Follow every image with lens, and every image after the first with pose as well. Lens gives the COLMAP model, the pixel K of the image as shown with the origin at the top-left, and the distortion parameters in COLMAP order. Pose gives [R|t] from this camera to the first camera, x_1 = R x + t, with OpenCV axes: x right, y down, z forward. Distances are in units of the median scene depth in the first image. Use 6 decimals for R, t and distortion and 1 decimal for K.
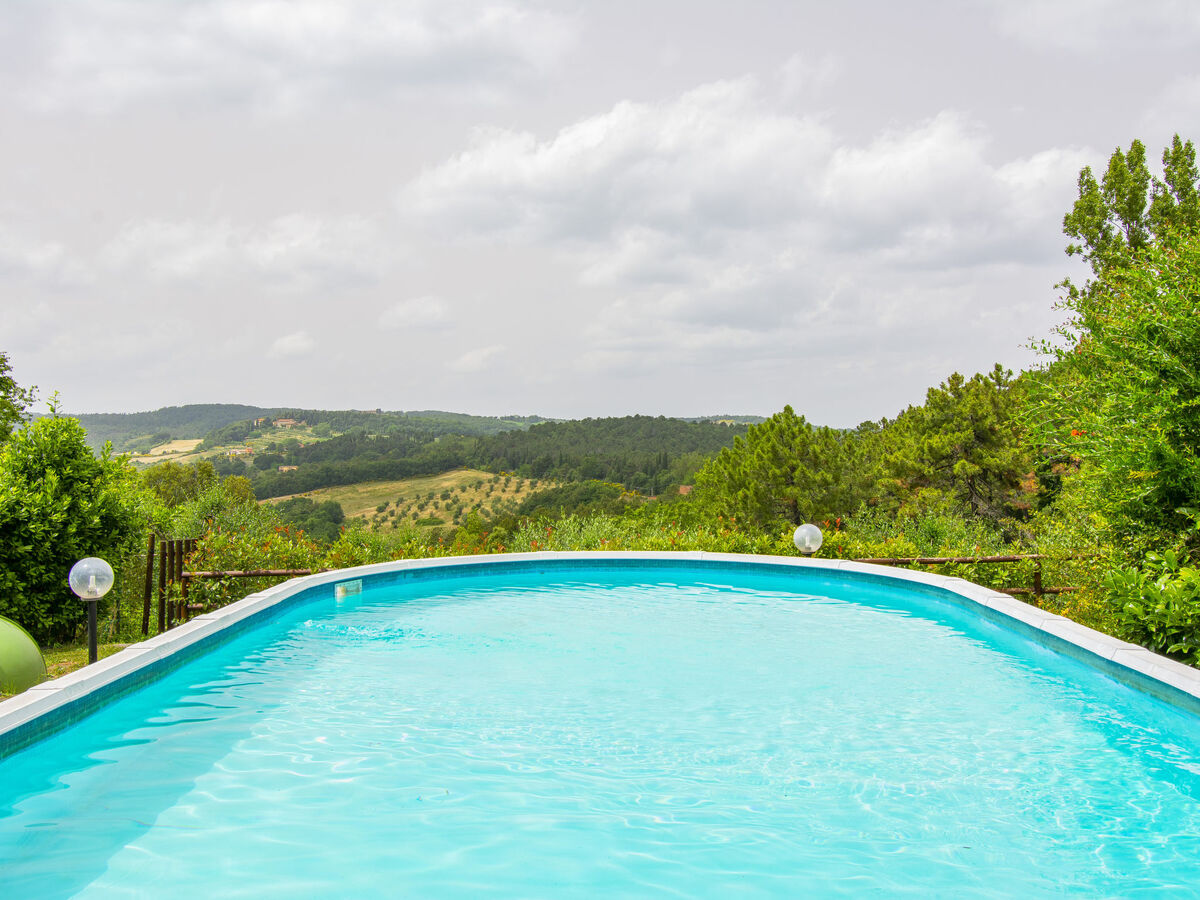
lens RADIAL K [[1147.2, 0, 604.0], [0, 1147.2, 450.4], [0, 0, 1]] dist [-0.001443, 0.000000]
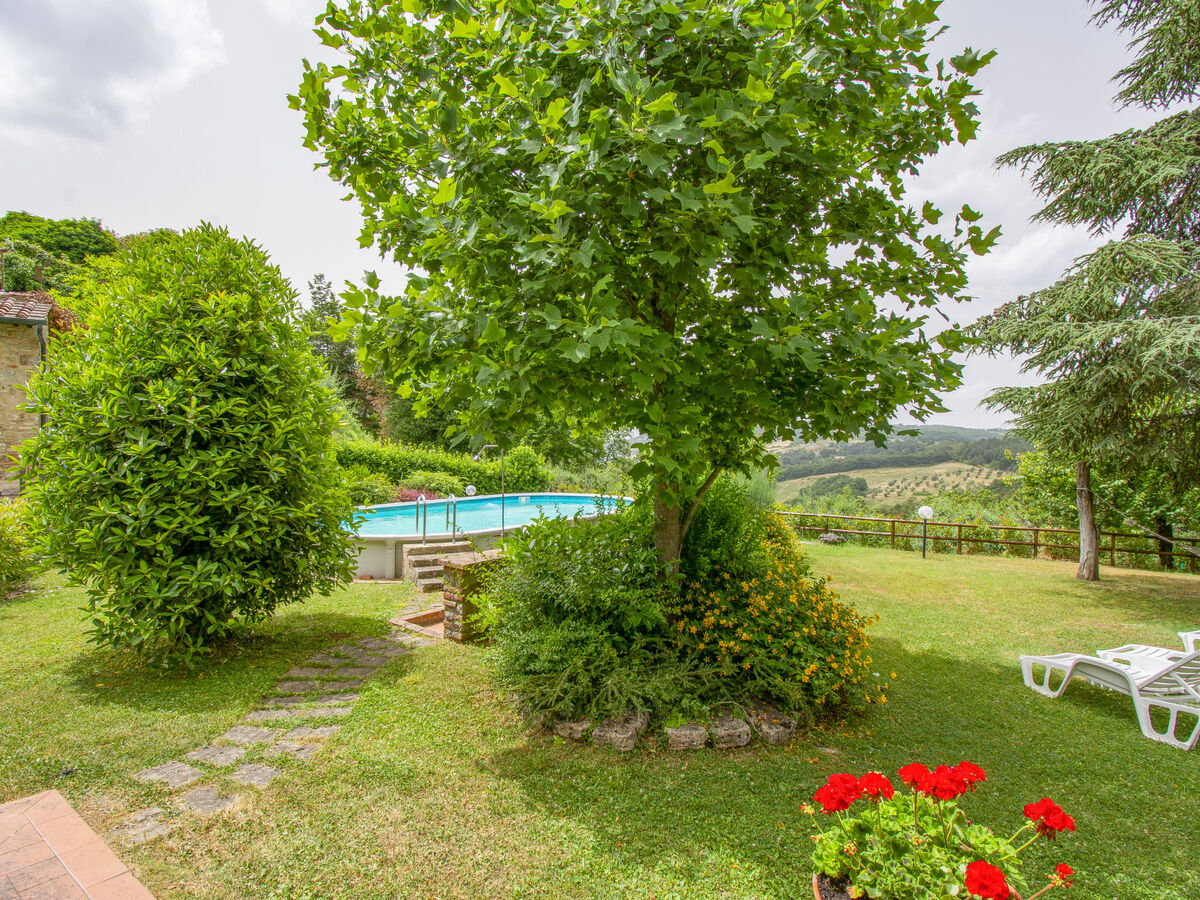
lens RADIAL K [[642.5, 0, 599.5], [0, 642.5, 462.6], [0, 0, 1]] dist [-0.001289, -0.001431]
pose [[0.801159, 0.040723, -0.597064, 0.212687], [-0.025366, 0.999096, 0.034107, -0.012842], [0.597913, -0.012180, 0.801468, -0.092304]]
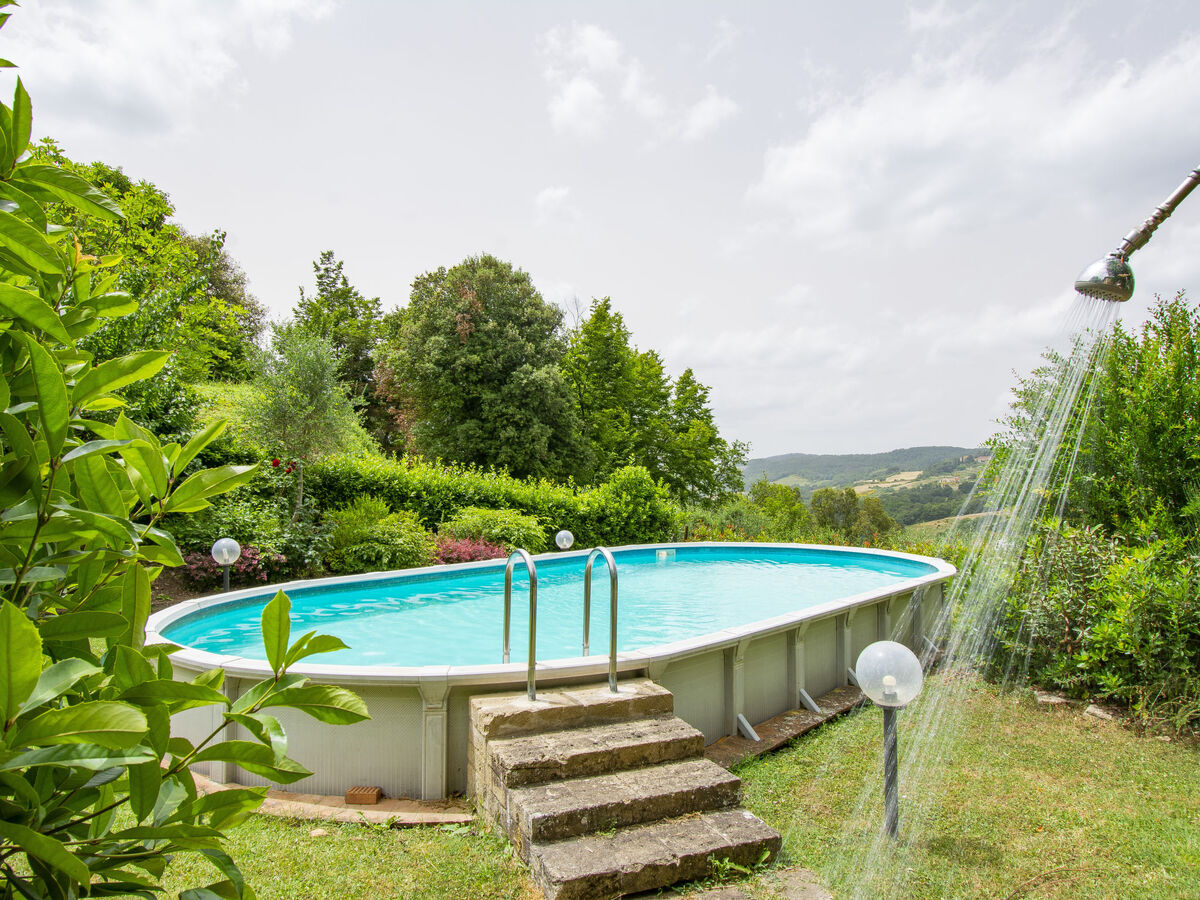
lens RADIAL K [[791.4, 0, 597.2], [0, 791.4, 449.3], [0, 0, 1]] dist [-0.007433, 0.000597]
pose [[0.742498, -0.019482, -0.669565, 0.108750], [-0.005412, 0.999370, -0.035080, -0.002167], [0.669827, 0.029671, 0.741924, -0.020634]]
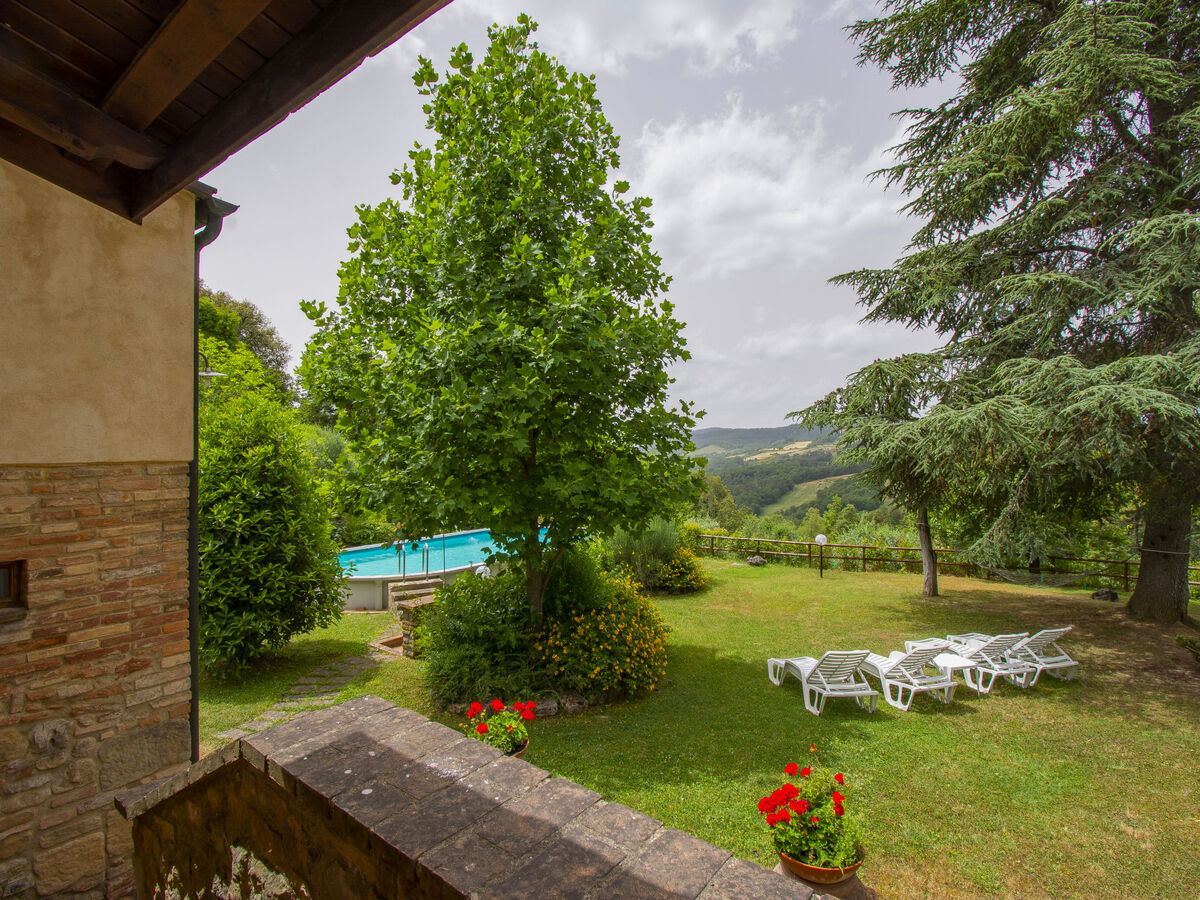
lens RADIAL K [[642.5, 0, 611.9], [0, 642.5, 442.0], [0, 0, 1]] dist [-0.001289, -0.001431]
pose [[0.794702, -0.005555, -0.606975, 0.281838], [0.001730, 0.999975, -0.006886, -0.035960], [0.606998, 0.004422, 0.794691, -0.124665]]
